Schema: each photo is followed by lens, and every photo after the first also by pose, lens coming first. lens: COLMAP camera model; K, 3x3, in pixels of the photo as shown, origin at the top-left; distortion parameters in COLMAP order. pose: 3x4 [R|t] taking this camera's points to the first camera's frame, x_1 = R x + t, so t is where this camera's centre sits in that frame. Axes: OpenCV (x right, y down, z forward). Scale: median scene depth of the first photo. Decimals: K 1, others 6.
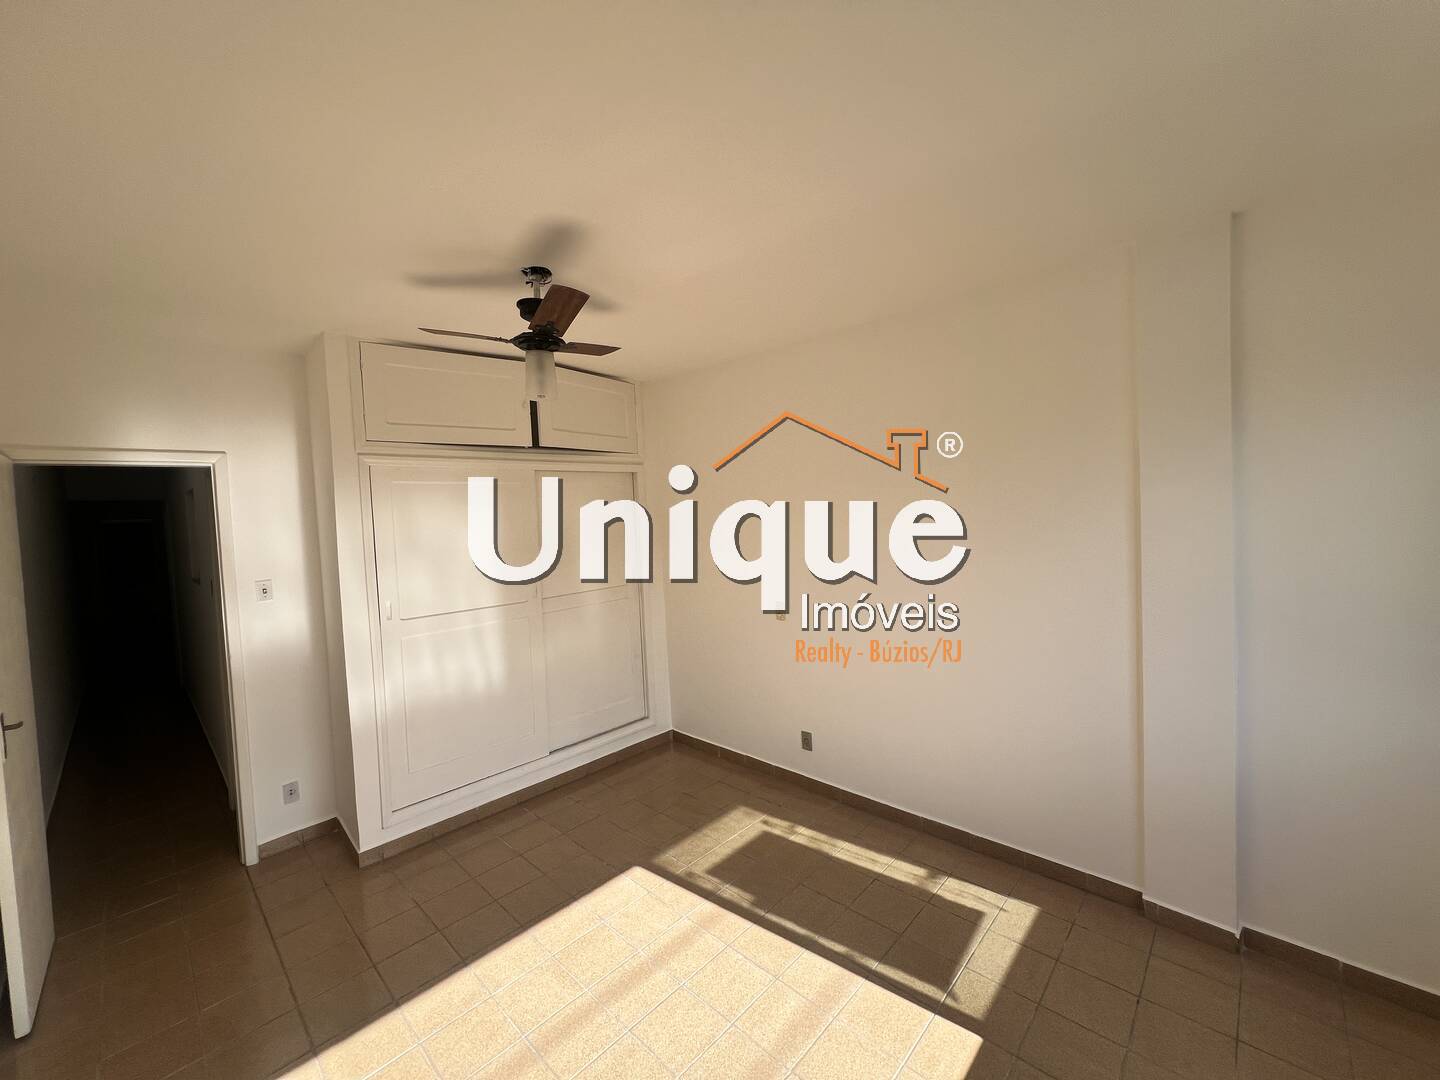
lens RADIAL K [[574.7, 0, 720.4], [0, 574.7, 538.8], [0, 0, 1]] dist [0.002064, 0.000718]
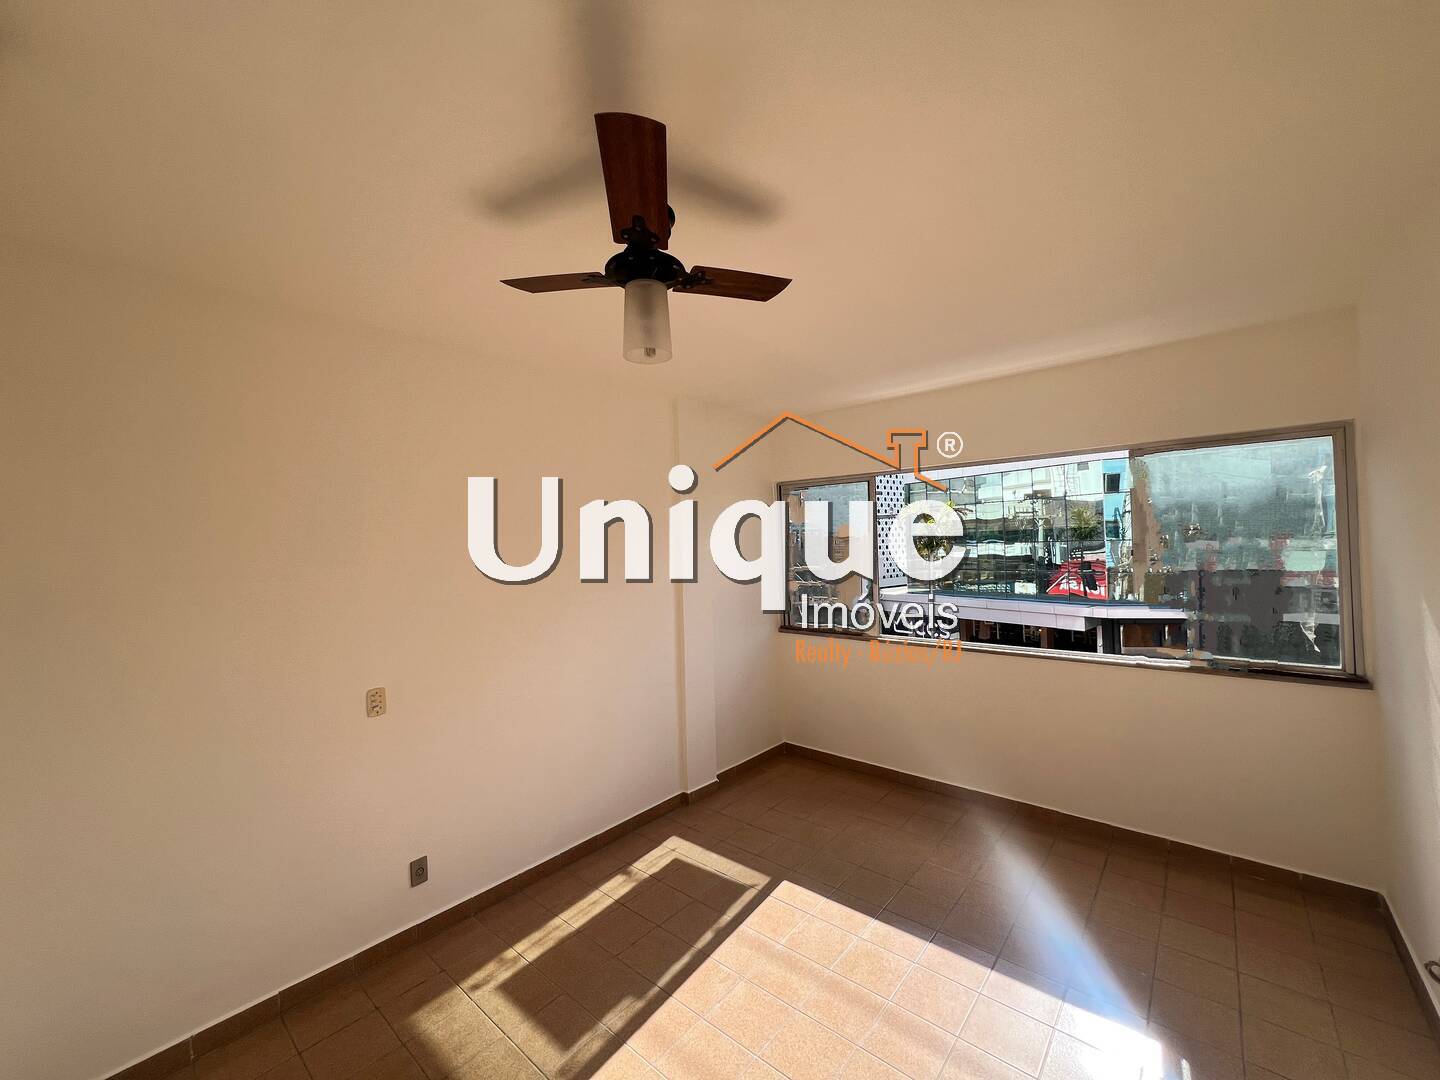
lens RADIAL K [[574.7, 0, 720.9], [0, 574.7, 536.3], [0, 0, 1]] dist [0.002064, 0.000718]
pose [[-0.046250, 0.053032, 0.997521, -0.800182], [0.077541, 0.995767, -0.049343, -0.005927], [-0.995916, 0.075067, -0.050166, 0.814981]]
